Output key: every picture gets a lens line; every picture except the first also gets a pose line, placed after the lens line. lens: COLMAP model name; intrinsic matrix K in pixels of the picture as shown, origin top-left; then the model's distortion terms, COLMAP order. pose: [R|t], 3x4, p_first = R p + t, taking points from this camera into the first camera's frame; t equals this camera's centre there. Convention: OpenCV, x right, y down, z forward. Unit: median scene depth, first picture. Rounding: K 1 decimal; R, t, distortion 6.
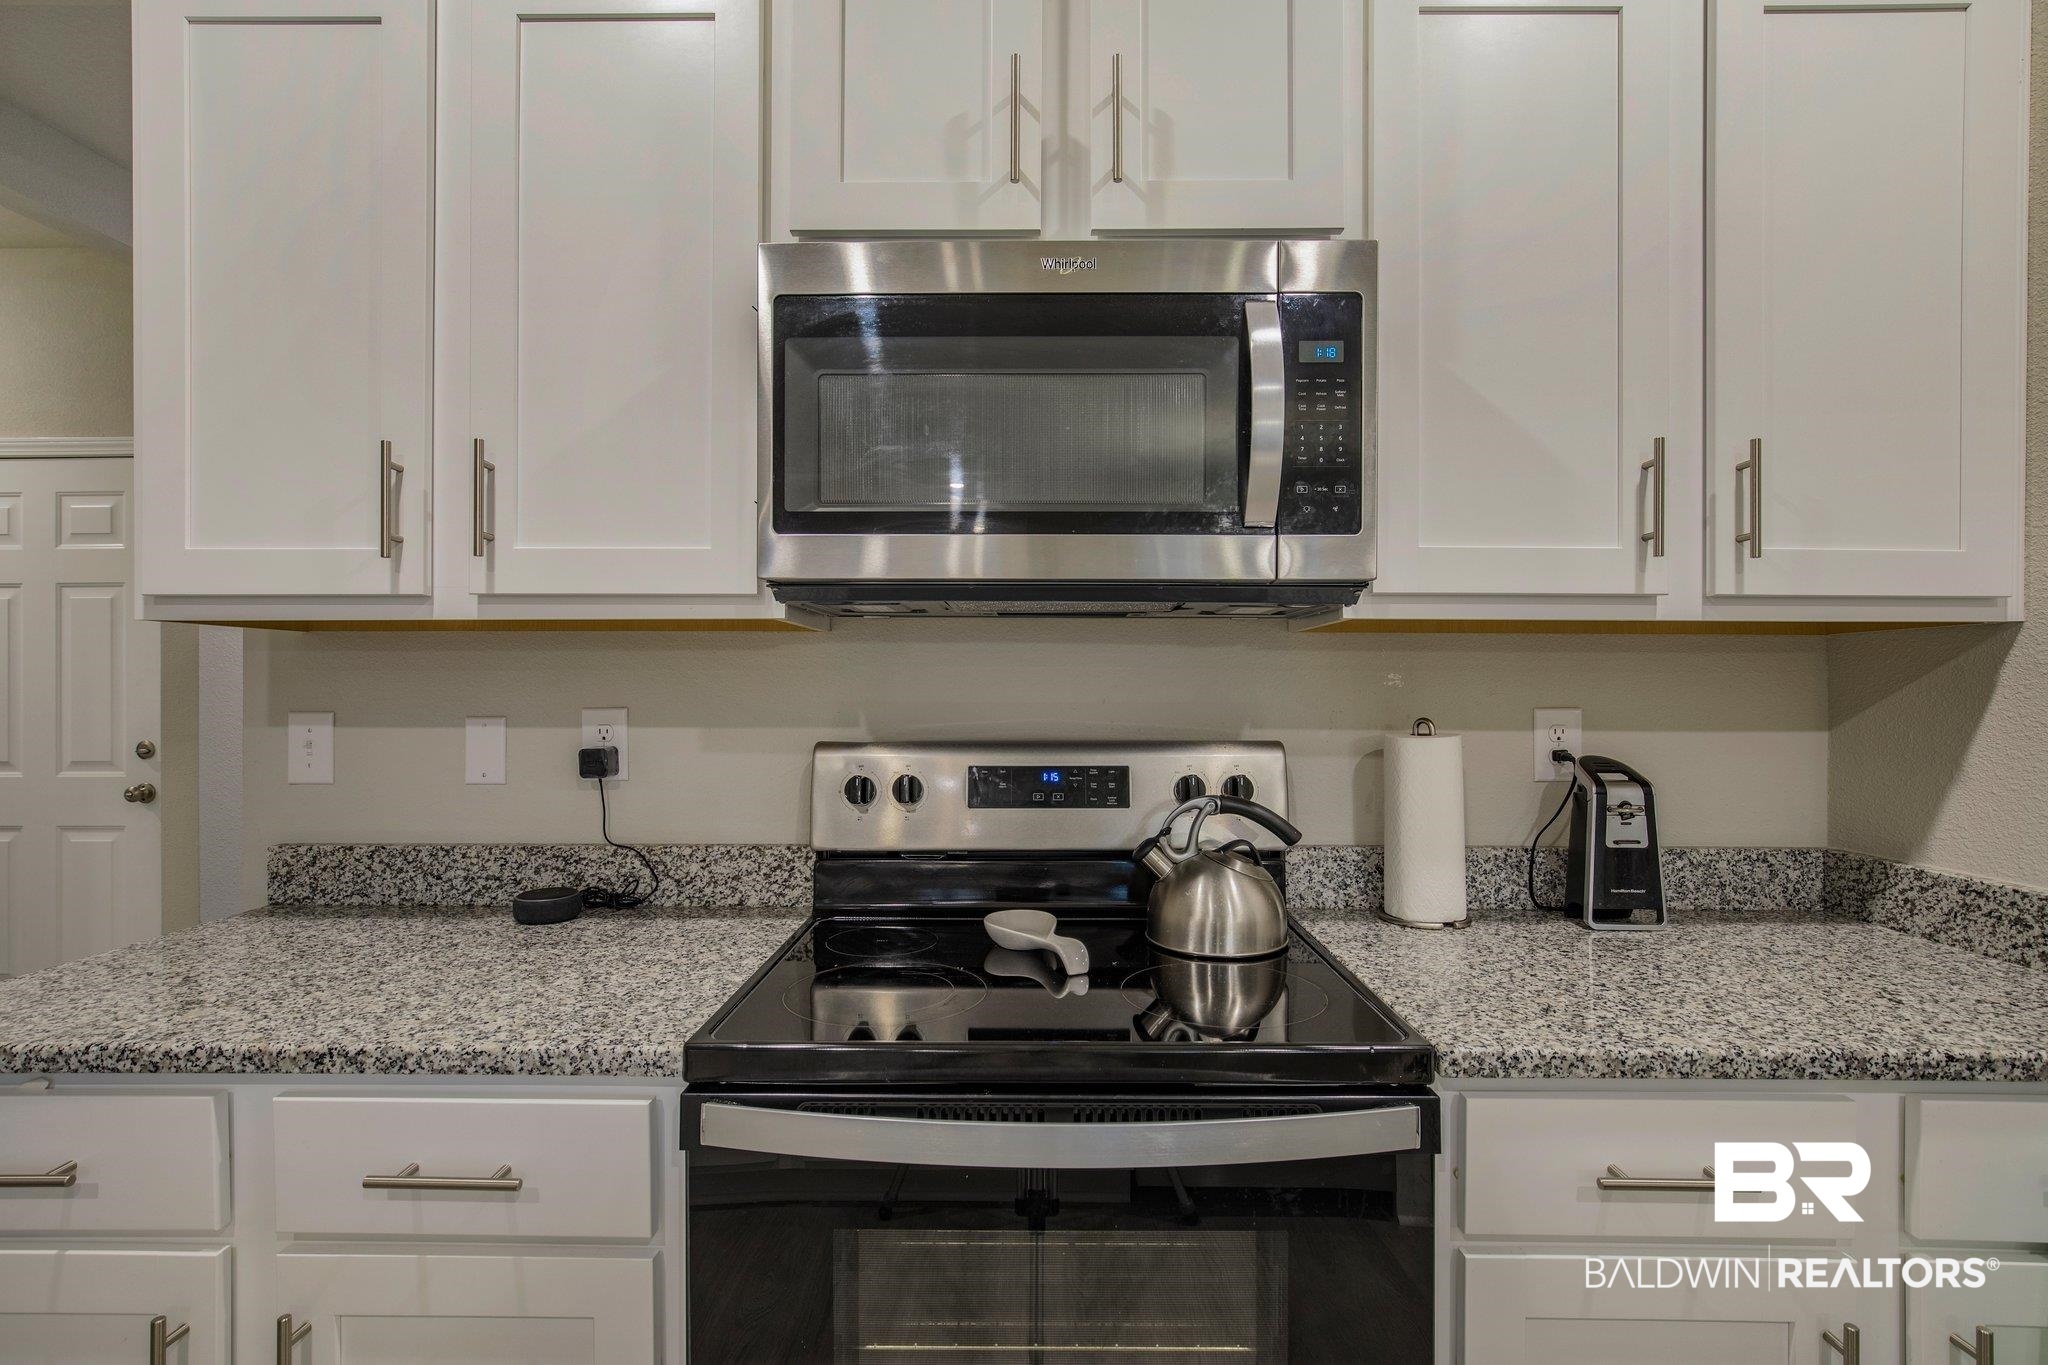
lens RADIAL K [[950.0, 0, 1024.0], [0, 950.0, 682.5], [0, 0, 1]] dist [-0.003770, -0.000290]
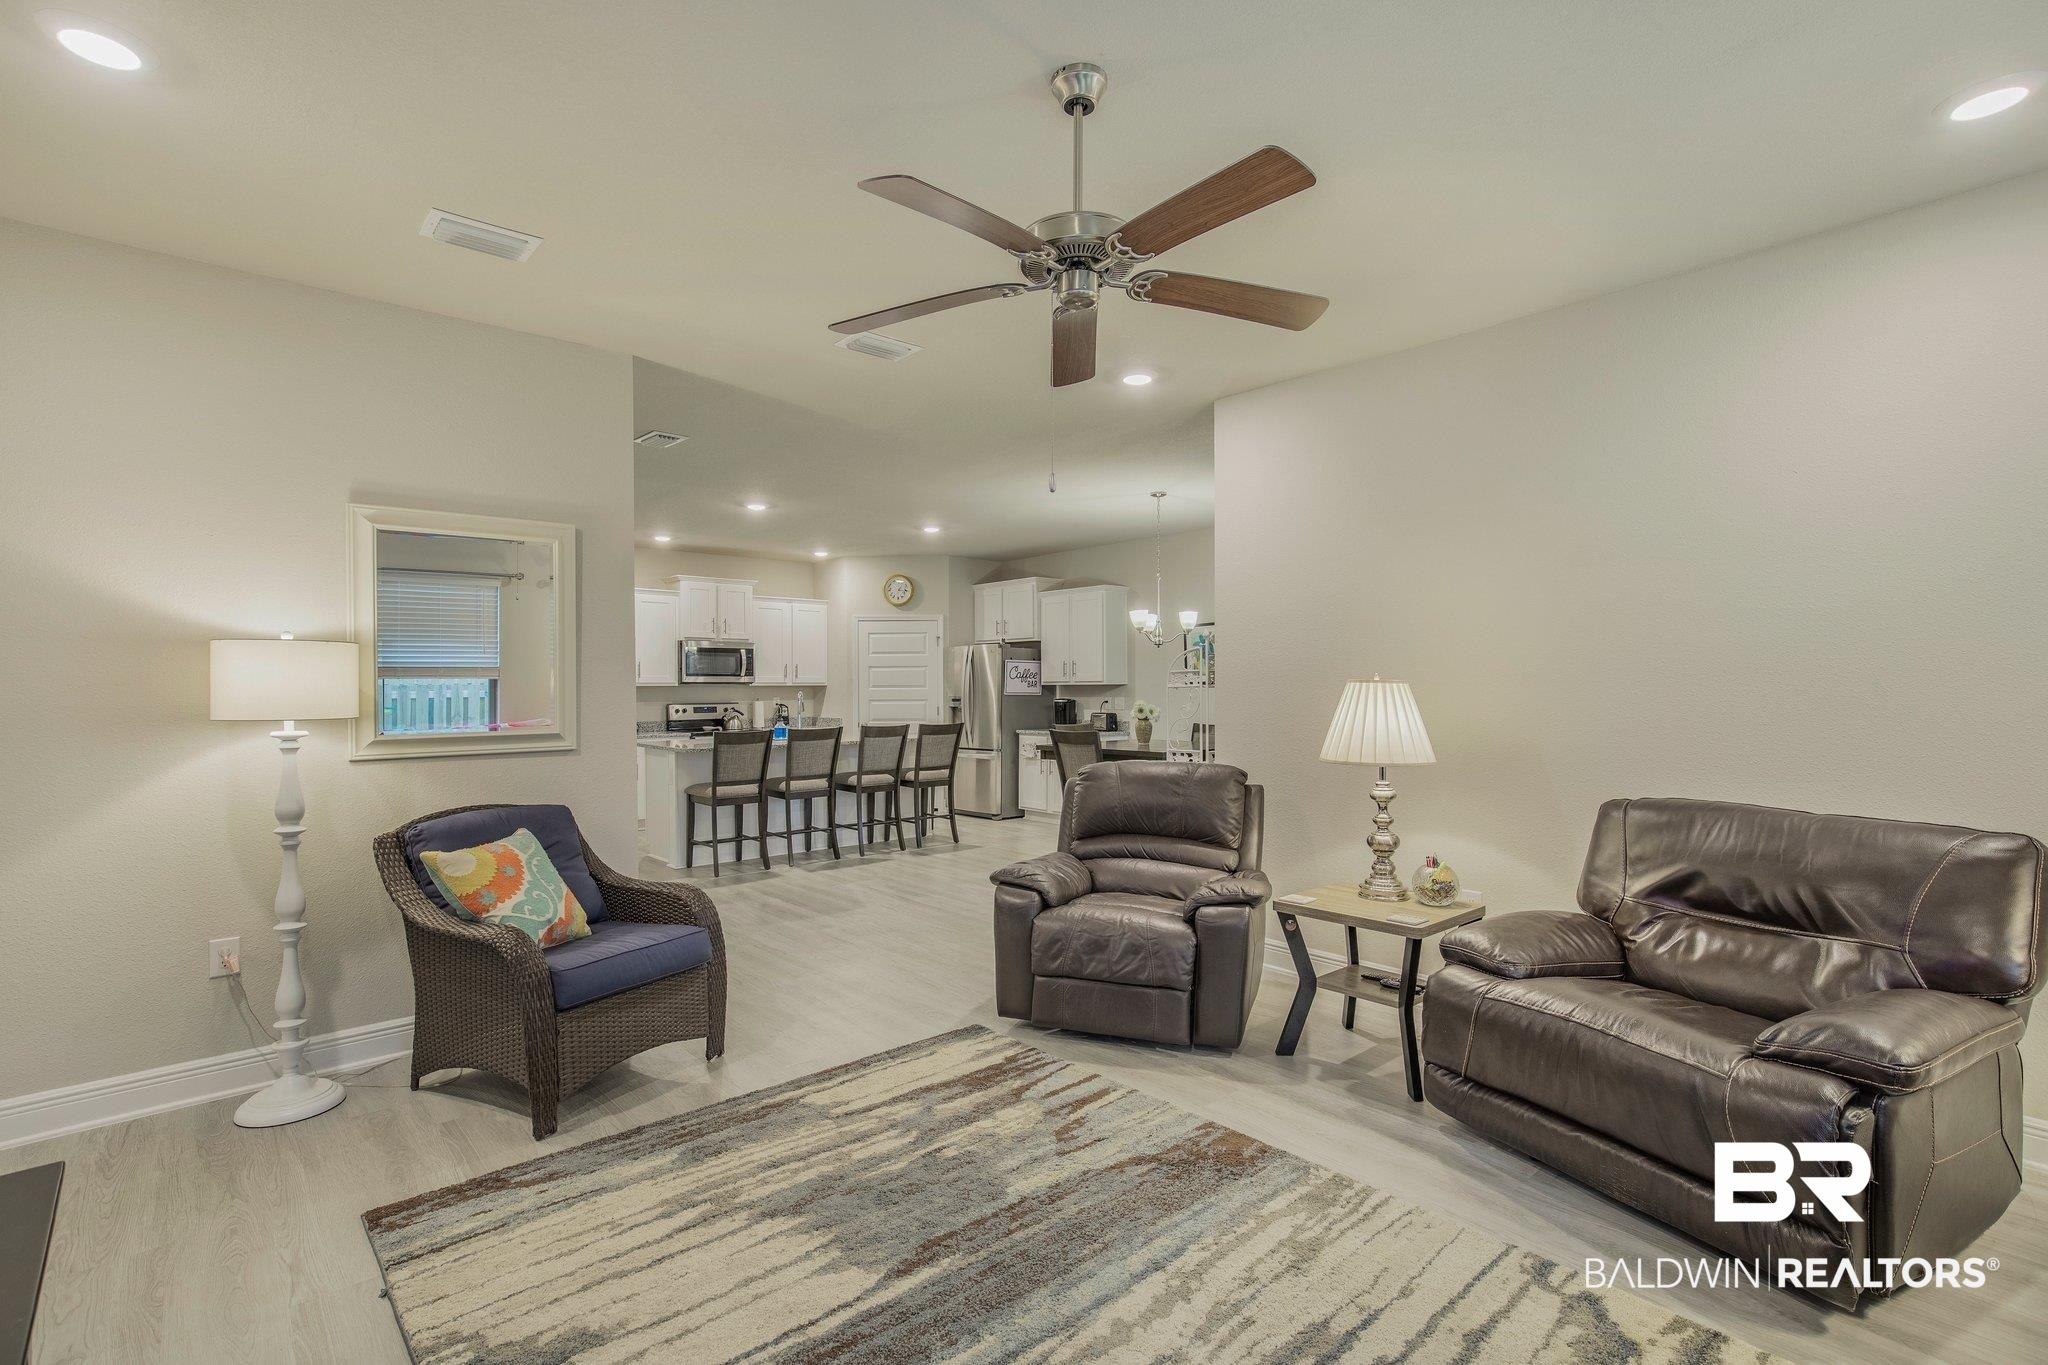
lens RADIAL K [[950.0, 0, 1024.0], [0, 950.0, 682.5], [0, 0, 1]] dist [-0.003770, -0.000290]
pose [[0.742040, -0.002034, 0.670352, -2.893797], [0.000323, 0.999996, 0.002676, -0.101877], [-0.670355, -0.001770, 0.742038, -5.650286]]
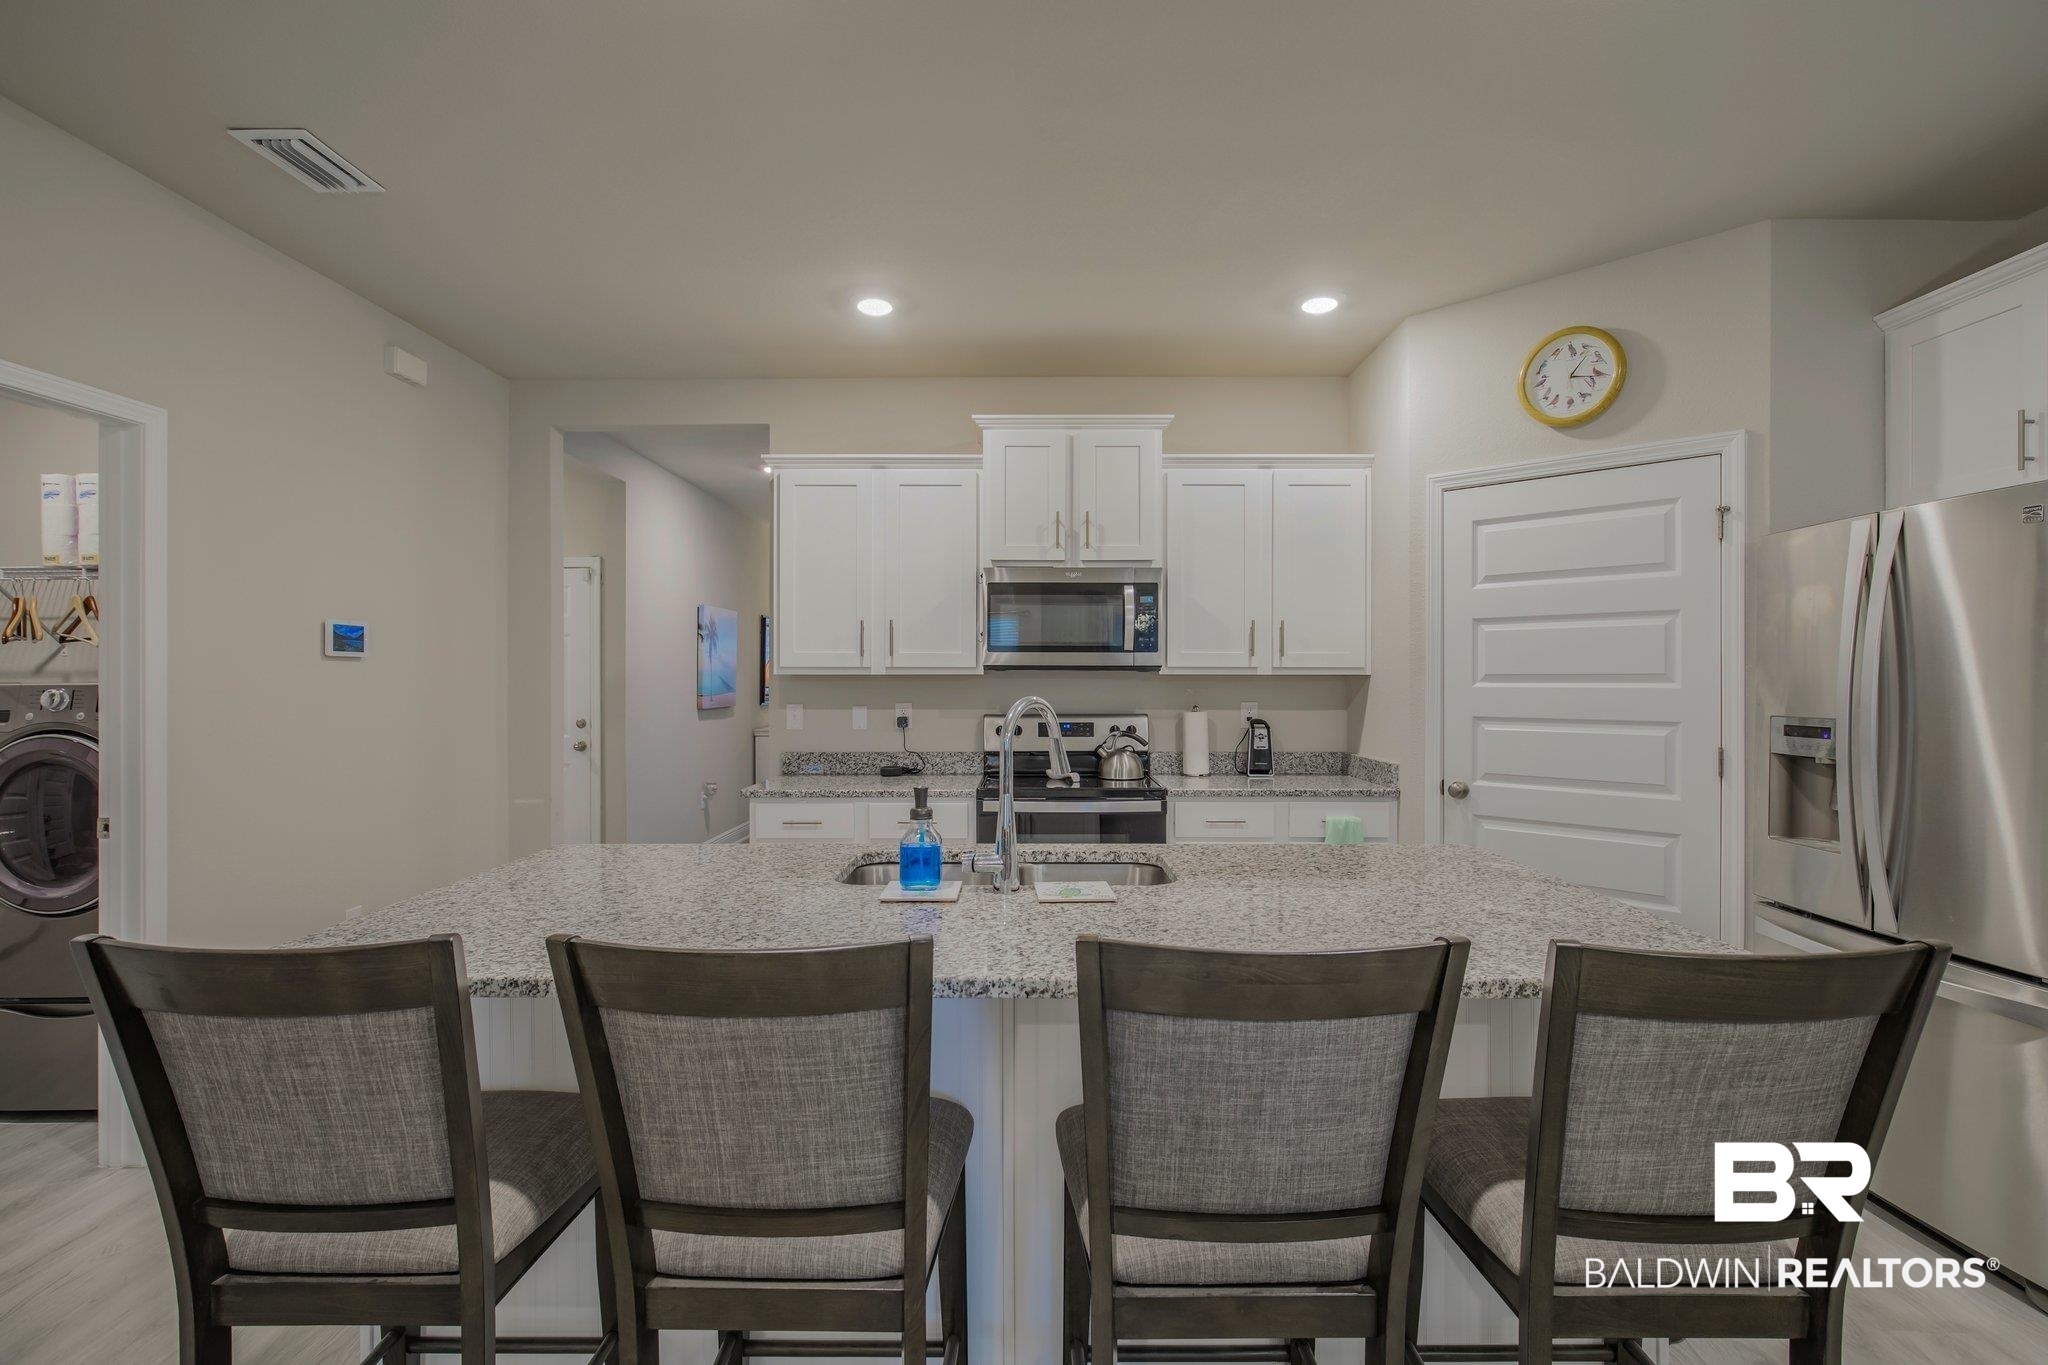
lens RADIAL K [[950.0, 0, 1024.0], [0, 950.0, 682.5], [0, 0, 1]] dist [-0.003770, -0.000290]
pose [[0.999991, -0.001836, 0.003792, -0.118389], [0.001785, 0.999909, 0.013342, -0.075995], [-0.003816, -0.013335, 0.999904, -1.984404]]
